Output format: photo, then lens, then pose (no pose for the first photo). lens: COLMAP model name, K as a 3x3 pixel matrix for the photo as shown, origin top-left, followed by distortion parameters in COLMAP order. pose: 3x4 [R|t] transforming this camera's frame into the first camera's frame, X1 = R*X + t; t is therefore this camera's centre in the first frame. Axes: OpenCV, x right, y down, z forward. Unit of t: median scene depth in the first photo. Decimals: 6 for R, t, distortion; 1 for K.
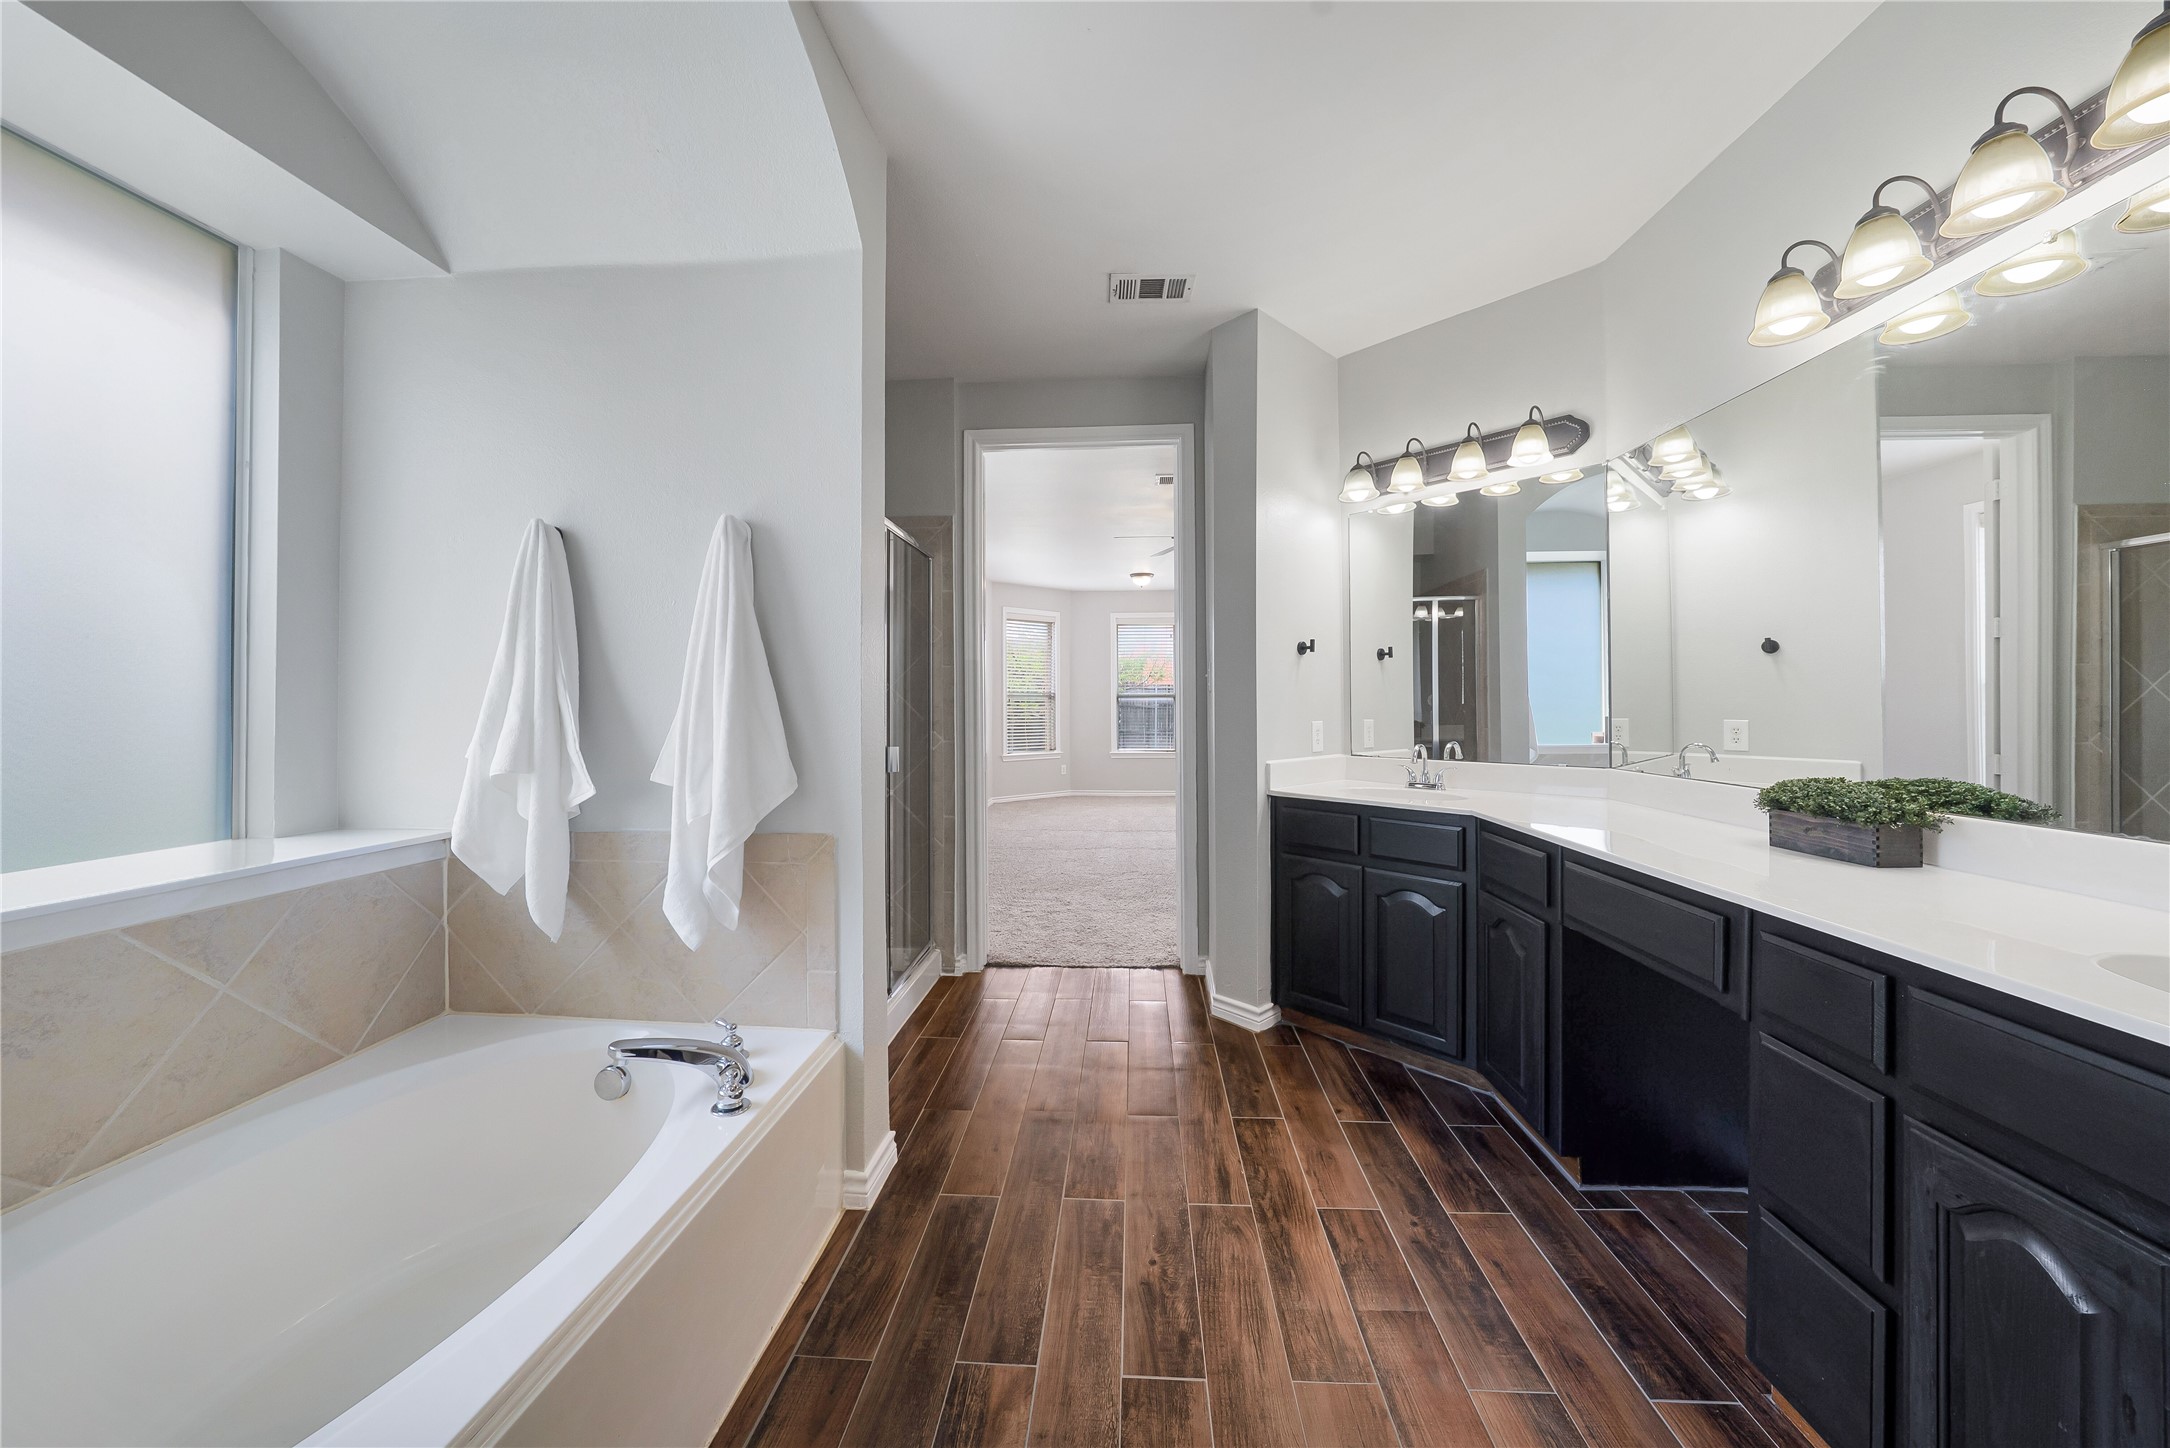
lens RADIAL K [[767.9, 0, 1080.8], [0, 767.9, 703.9], [0, 0, 1]] dist [-0.024754, 0.004990]
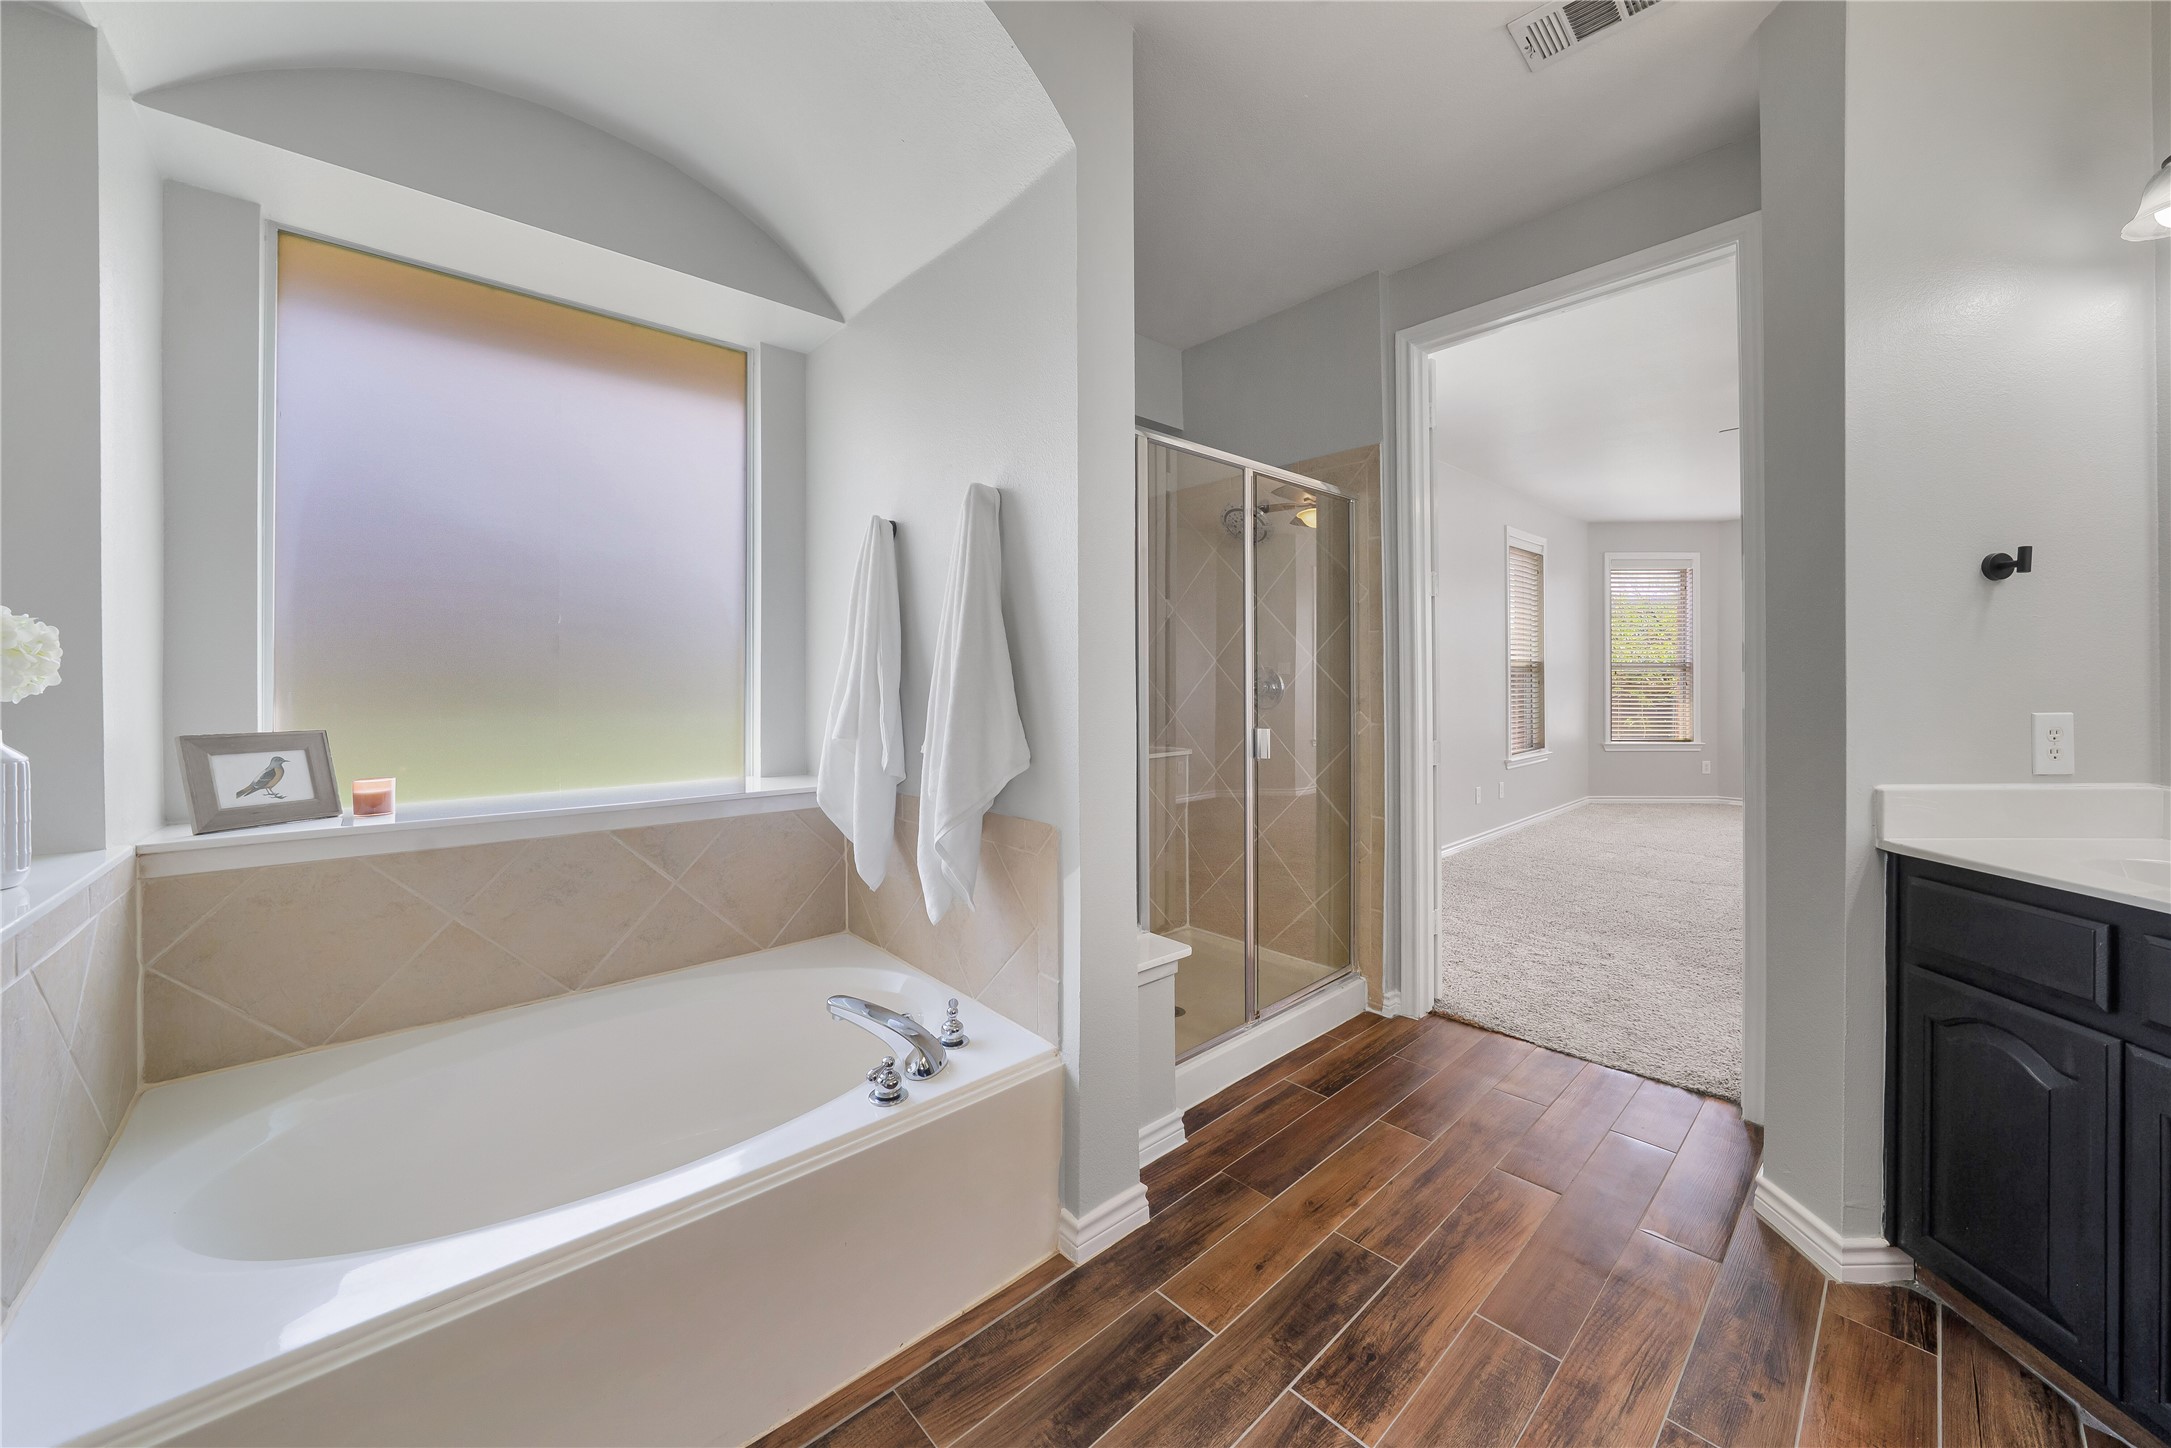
lens RADIAL K [[784.8, 0, 1086.2], [0, 784.8, 685.3], [0, 0, 1]] dist [-0.026560, 0.005264]
pose [[0.728146, 0.005398, -0.685400, 0.212608], [0.001341, 0.999956, 0.009300, -0.000608], [0.685420, -0.007691, 0.728107, 0.241386]]
